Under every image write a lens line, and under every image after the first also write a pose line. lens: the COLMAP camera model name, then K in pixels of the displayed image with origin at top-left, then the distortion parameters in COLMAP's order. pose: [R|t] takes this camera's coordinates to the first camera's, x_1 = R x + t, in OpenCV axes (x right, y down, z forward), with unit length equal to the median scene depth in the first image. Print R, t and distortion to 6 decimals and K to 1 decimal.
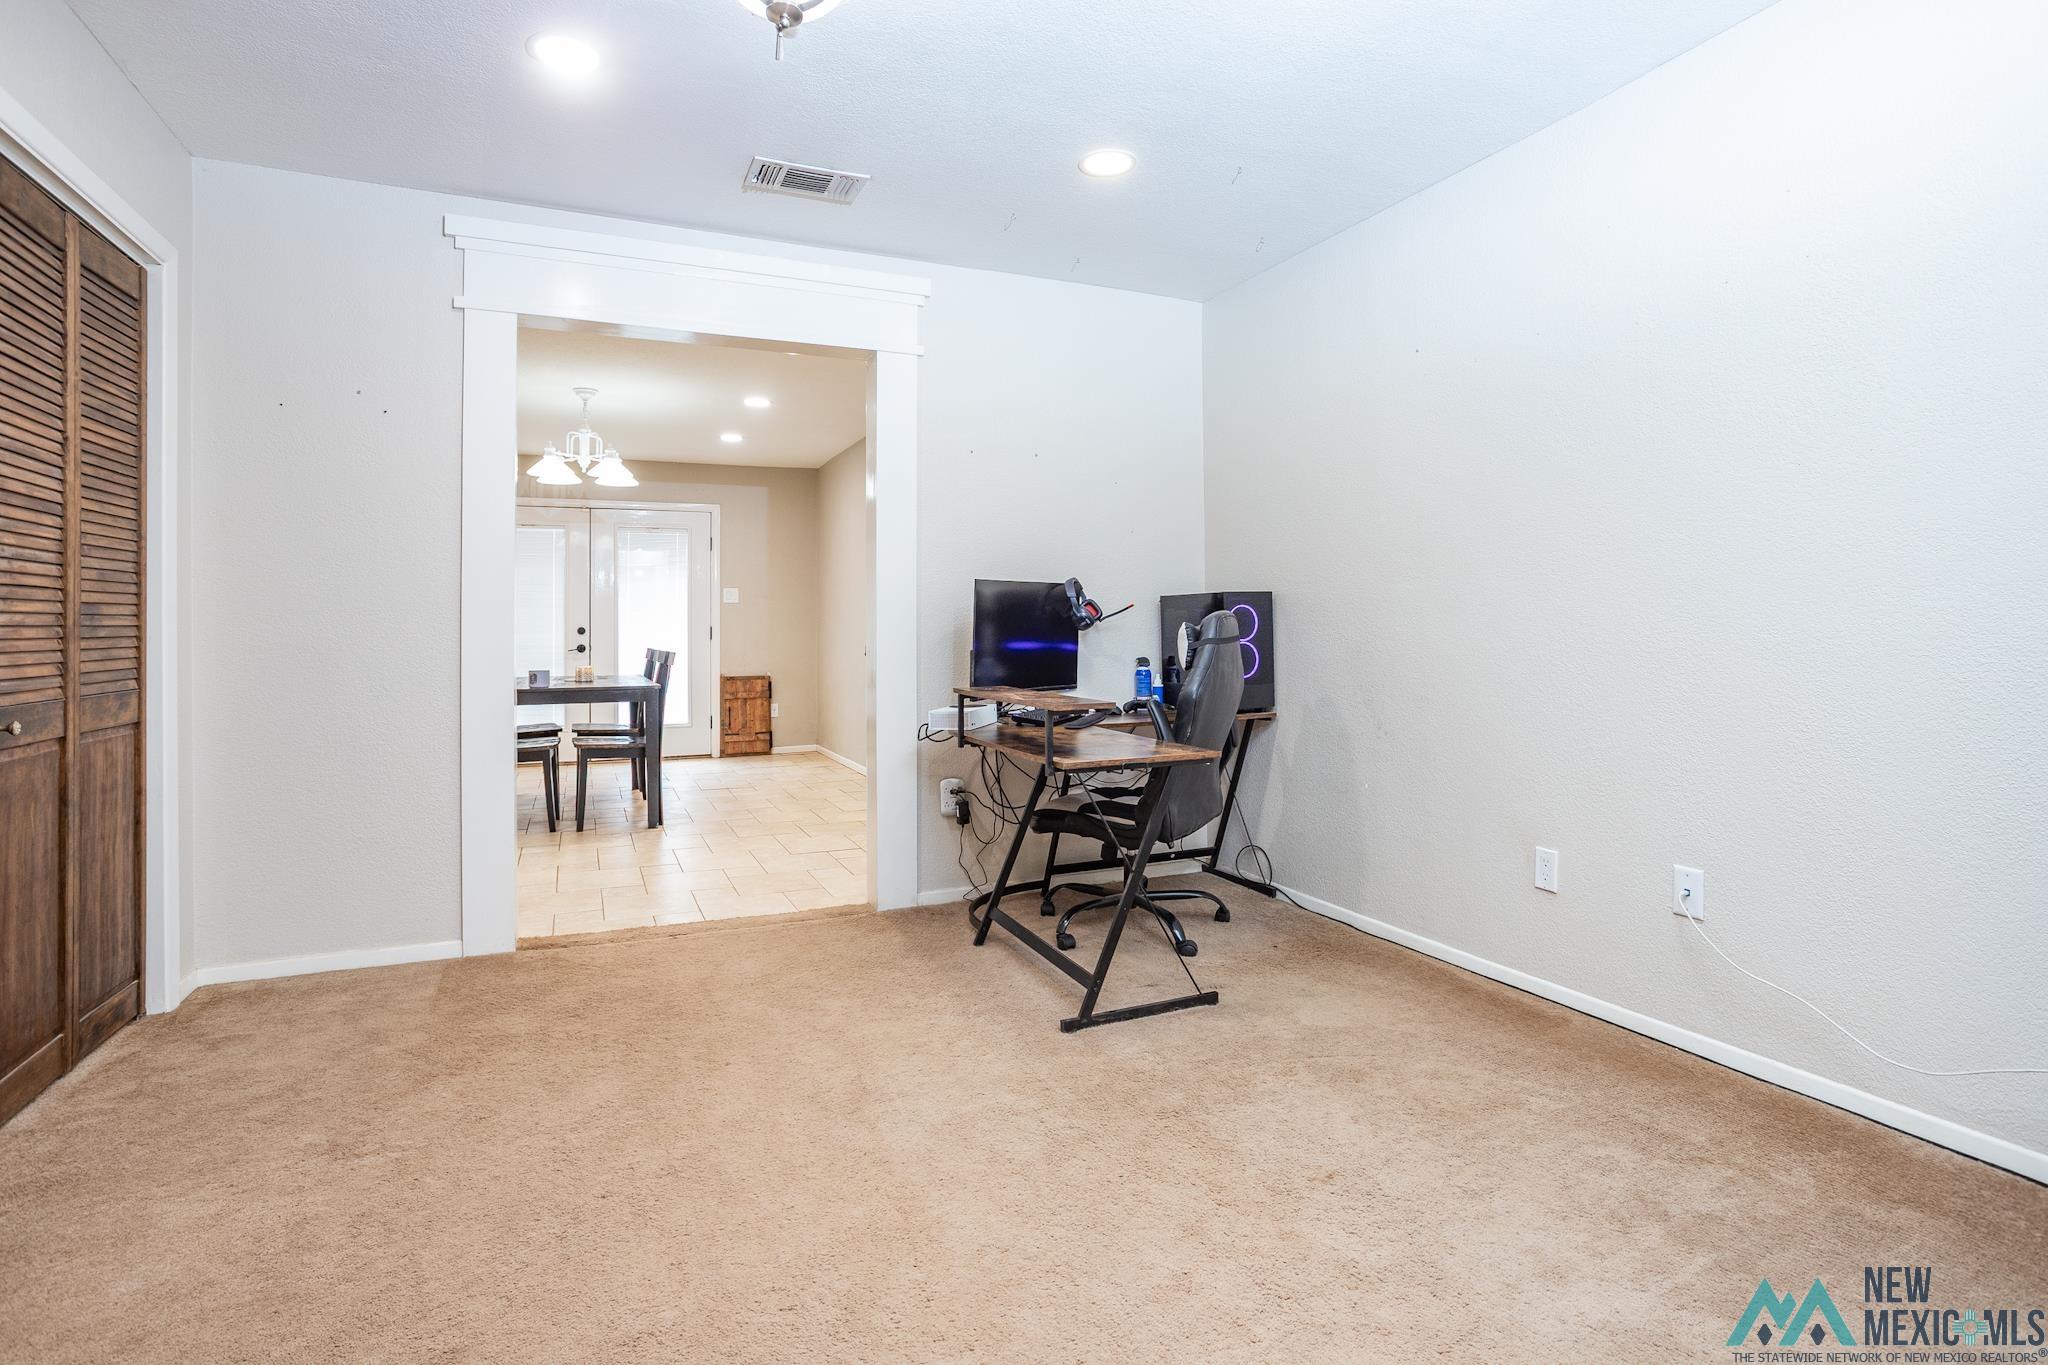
lens RADIAL K [[1019.1, 0, 1020.1], [0, 1019.1, 625.1], [0, 0, 1]] dist [-0.061857, 0.035479]
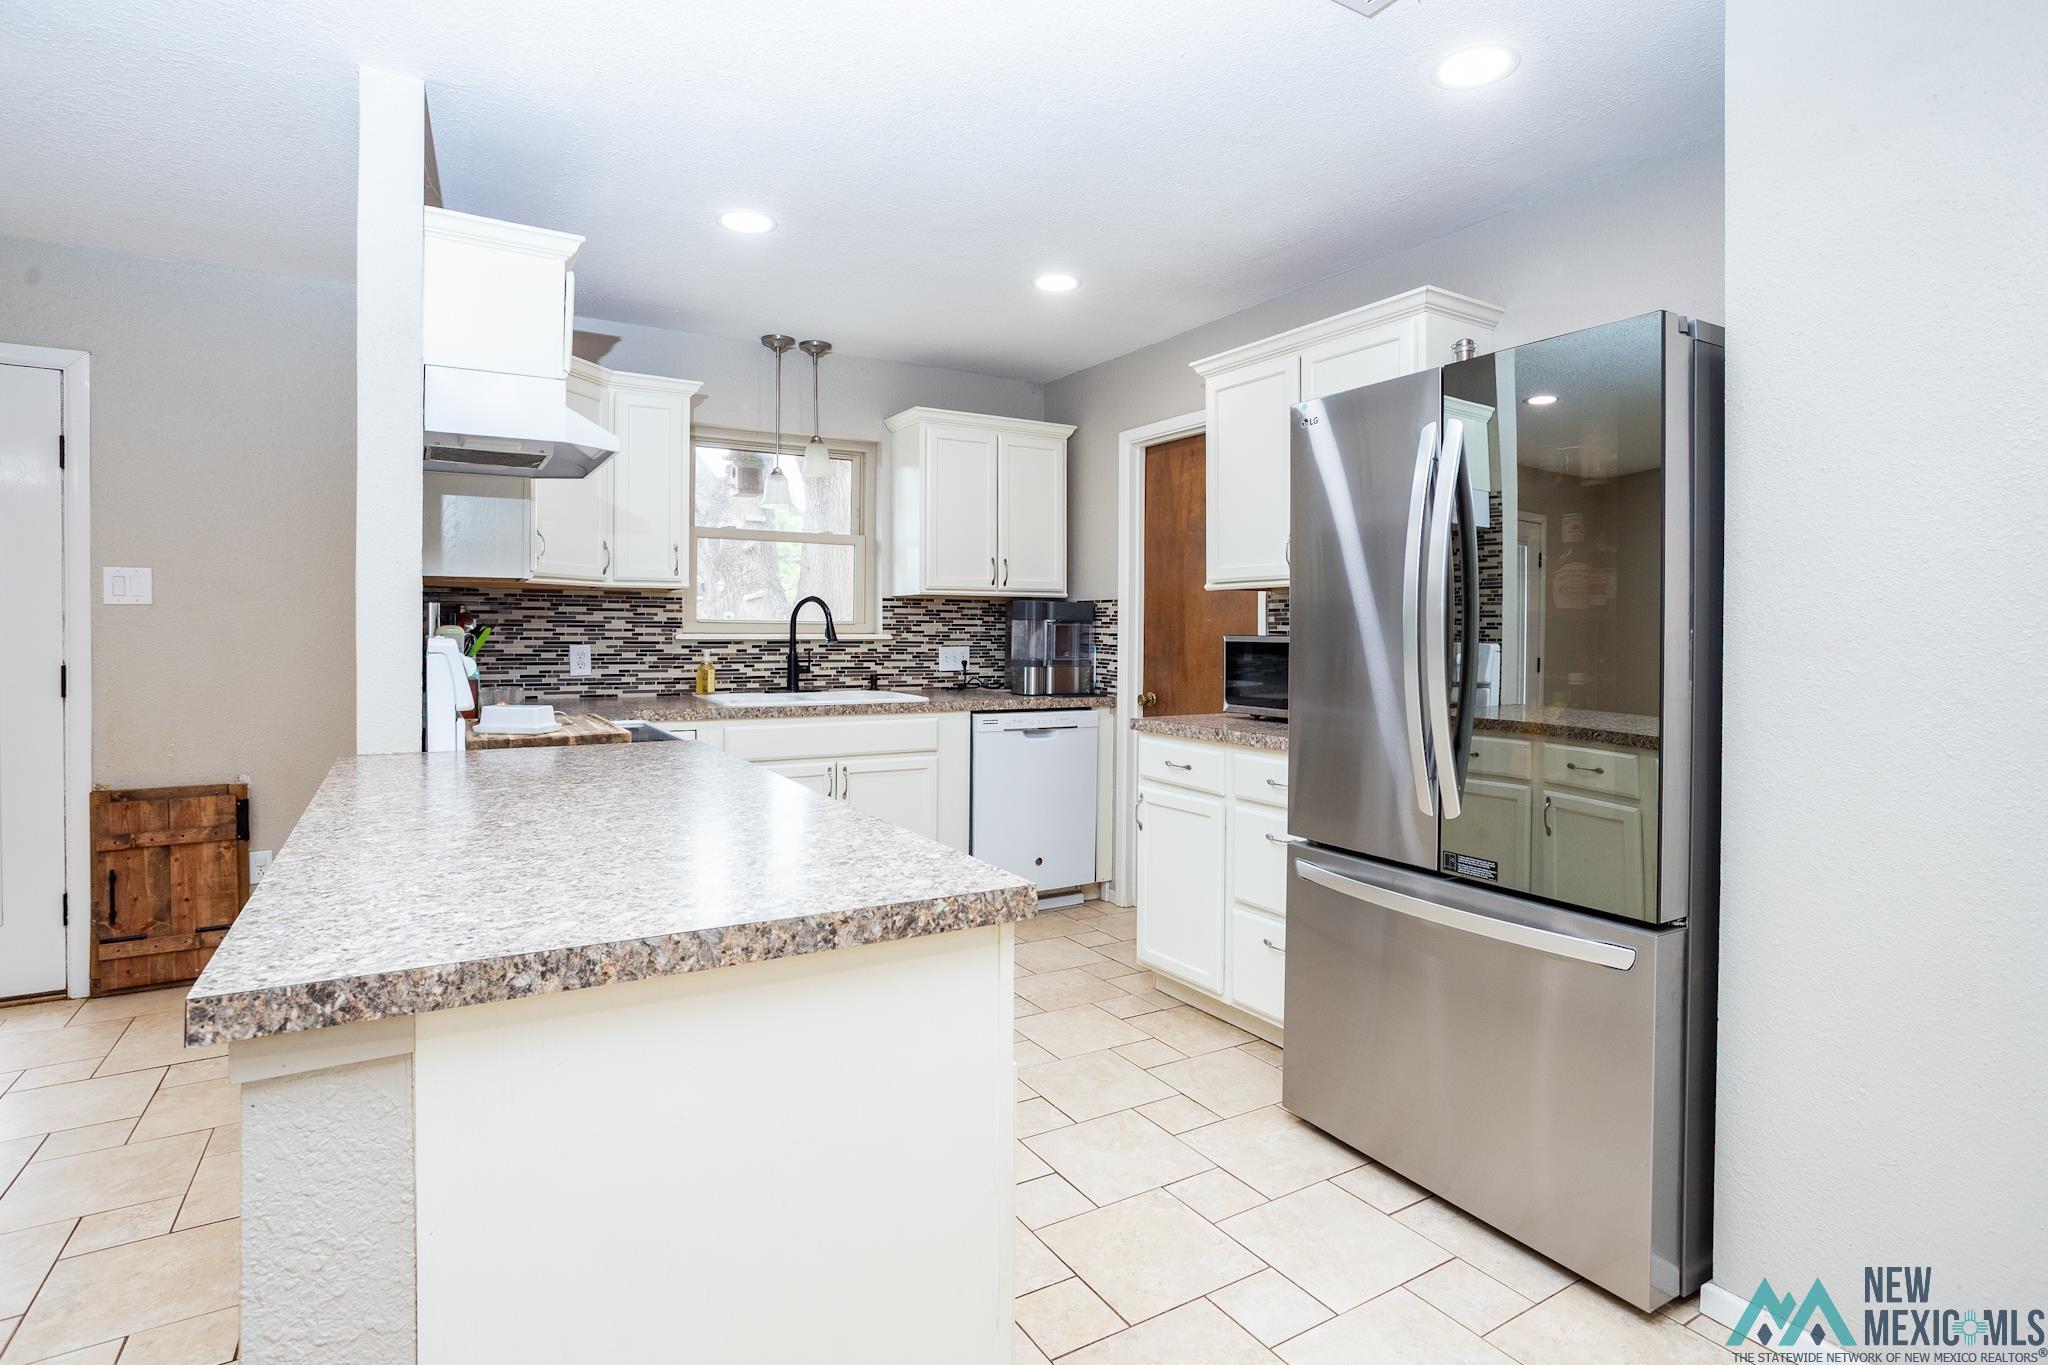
lens RADIAL K [[1034.1, 0, 1021.2], [0, 1034.1, 631.2], [0, 0, 1]] dist [-0.063292, 0.039550]
pose [[0.991250, 0.005945, 0.131864, 0.007811], [-0.005474, 0.999977, -0.003937, -0.011652], [-0.131885, 0.003180, 0.991260, 0.566463]]
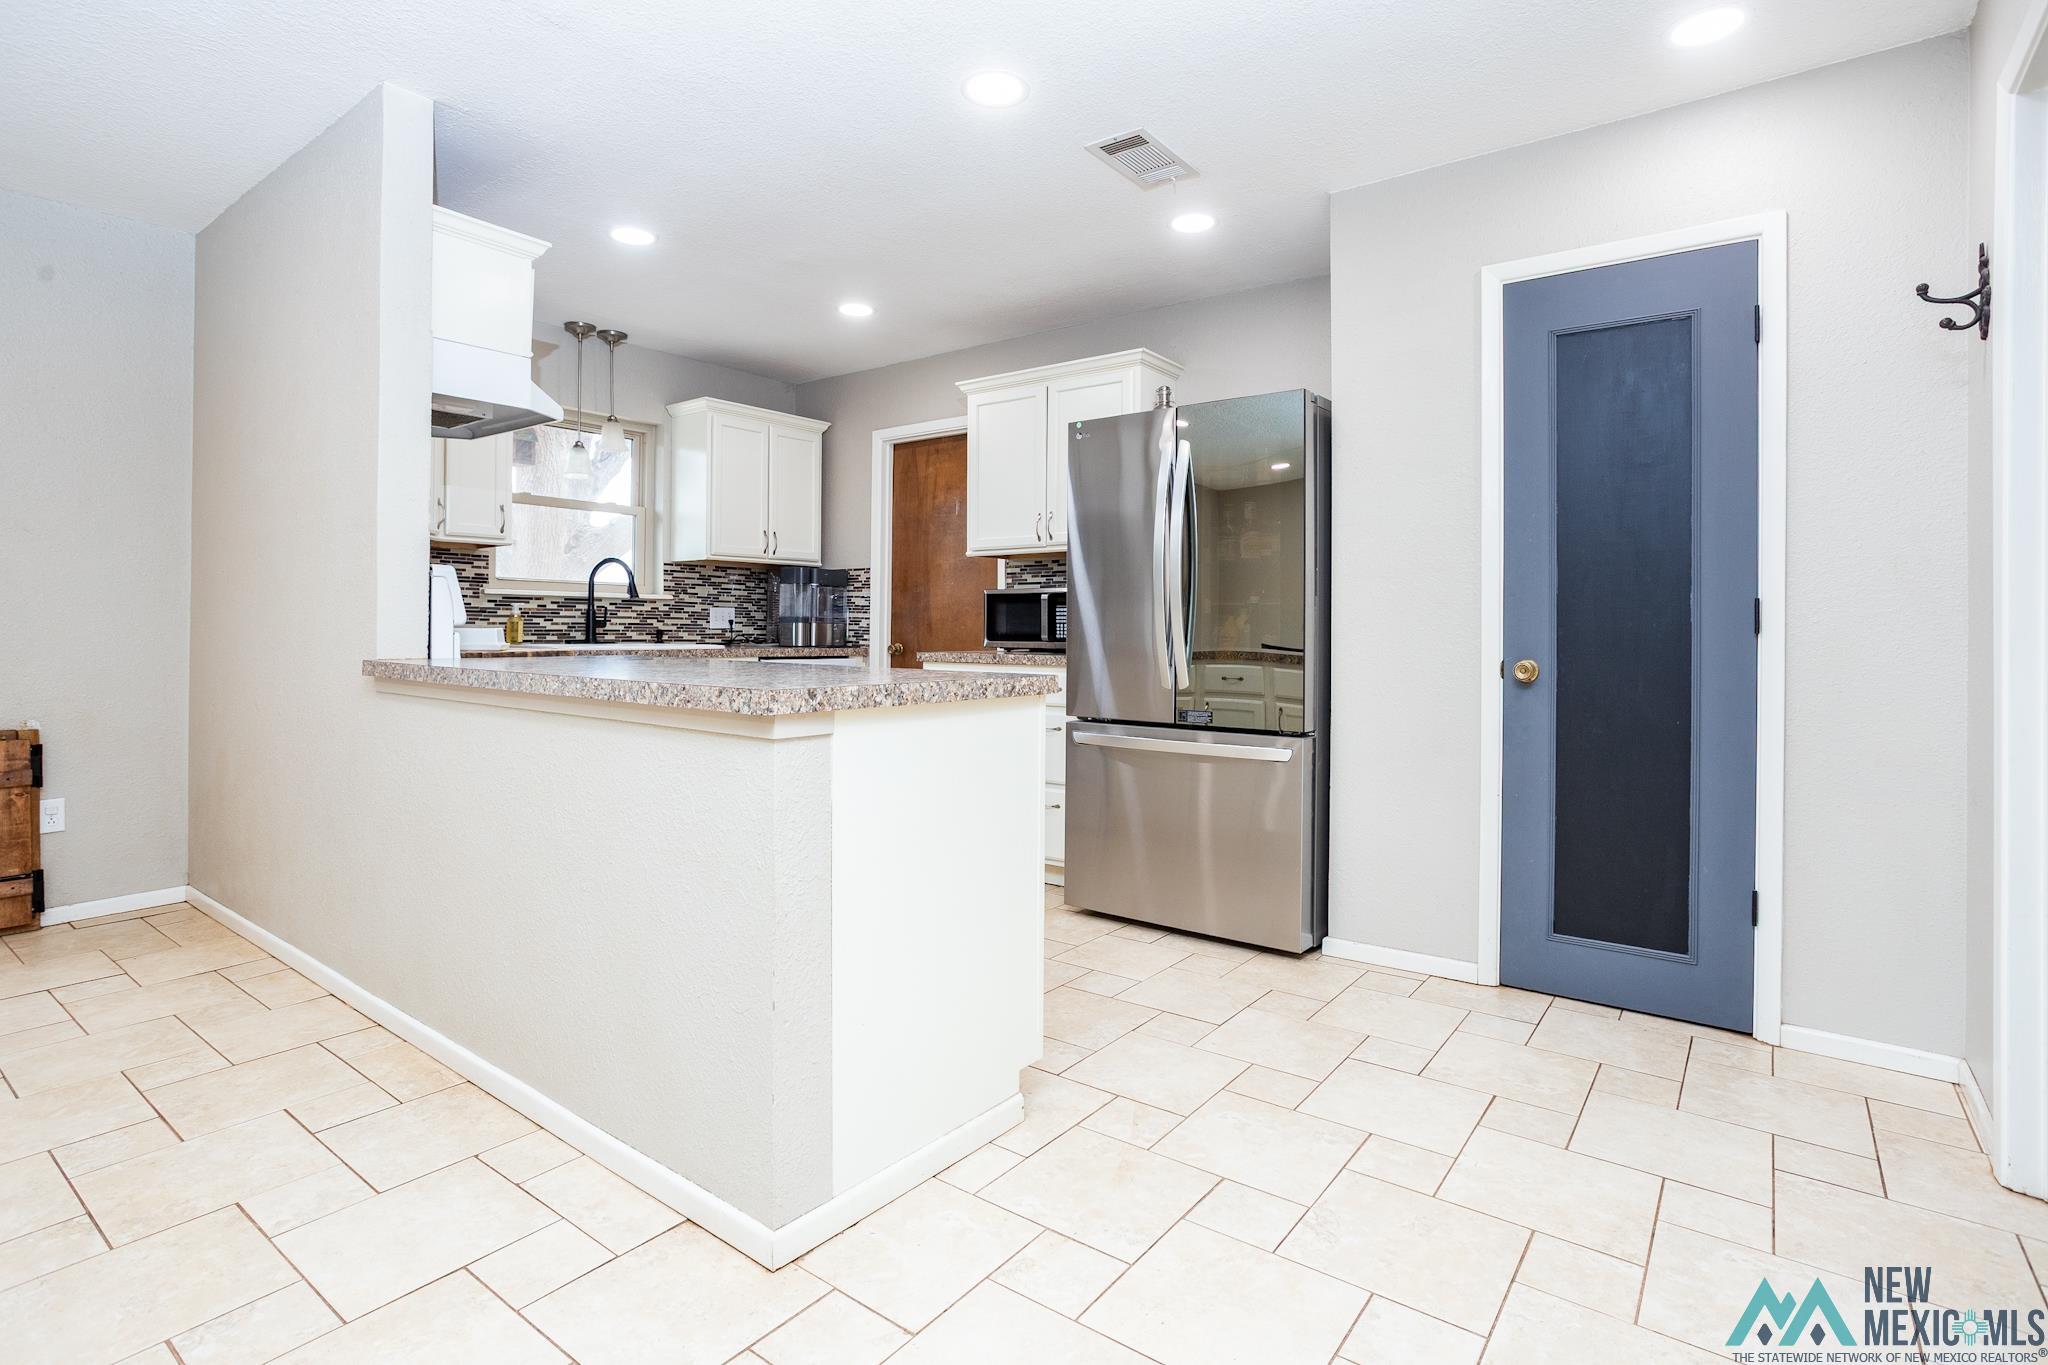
lens RADIAL K [[1019.1, 0, 1020.1], [0, 1019.1, 625.1], [0, 0, 1]] dist [-0.061857, 0.035479]
pose [[0.870048, 0.008537, 0.492894, -0.106681], [-0.004023, 0.999940, -0.010218, 0.011927], [-0.492951, 0.006907, 0.870030, 0.485093]]
